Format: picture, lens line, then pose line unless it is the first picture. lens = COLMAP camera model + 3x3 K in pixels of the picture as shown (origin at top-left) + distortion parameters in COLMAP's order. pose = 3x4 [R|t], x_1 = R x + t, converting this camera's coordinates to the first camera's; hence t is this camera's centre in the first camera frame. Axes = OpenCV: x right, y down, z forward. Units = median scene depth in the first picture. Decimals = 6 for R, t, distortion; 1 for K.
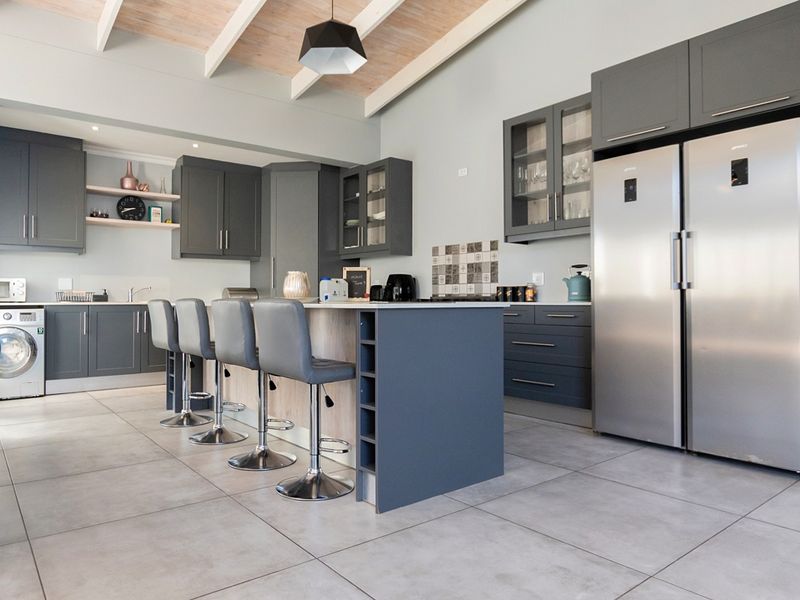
lens RADIAL K [[550.5, 0, 367.8], [0, 550.5, 293.5], [0, 0, 1]] dist [0.030141, -0.011827]
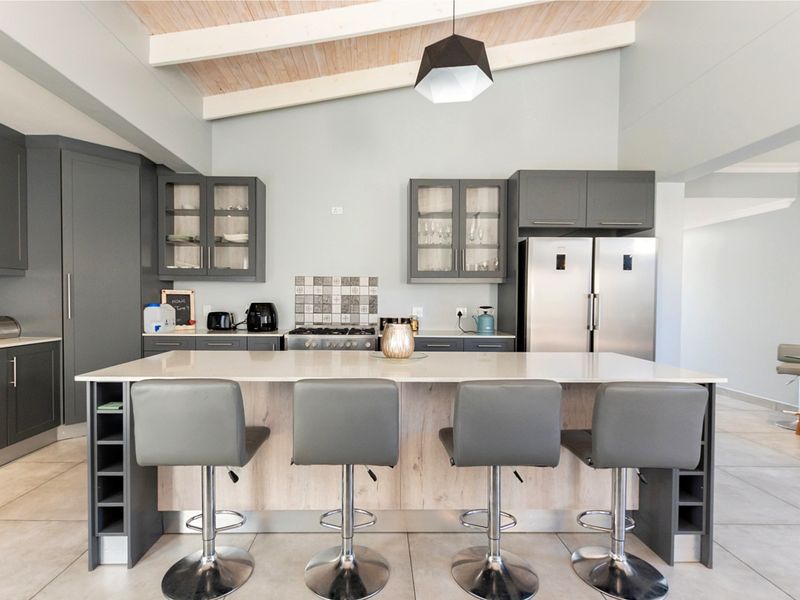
lens RADIAL K [[418.7, 0, 375.6], [0, 418.7, 310.1], [0, 0, 1]] dist [0.012729, -0.004158]
pose [[0.603666, -0.014237, 0.797110, -0.442842], [-0.017039, 0.999382, 0.030754, -0.051951], [-0.797055, -0.032147, 0.603051, 0.447445]]
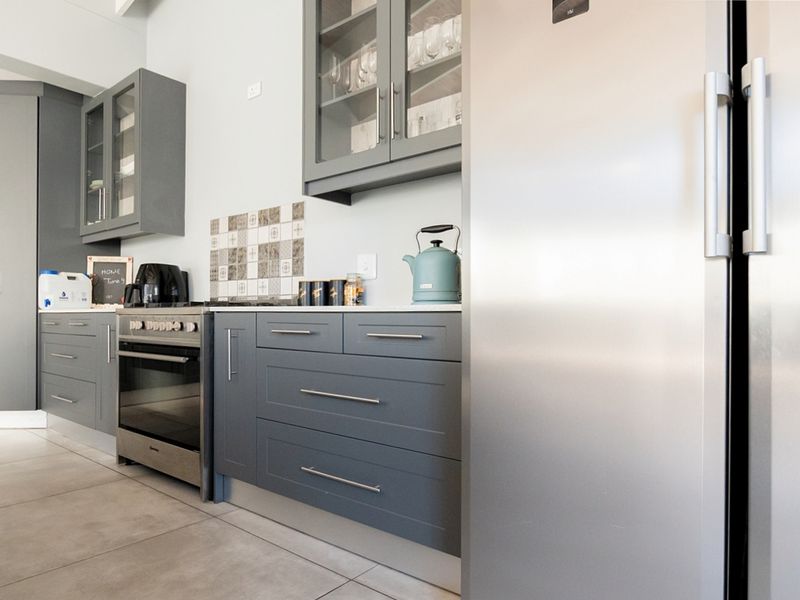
lens RADIAL K [[511.0, 0, 355.9], [0, 511.0, 311.8], [0, 0, 1]] dist [-0.003264, 0.003948]
pose [[0.978649, 0.007851, 0.205388, 0.171401], [-0.008829, 0.999954, 0.003845, 0.014641], [-0.205348, -0.005576, 0.978673, 0.445804]]
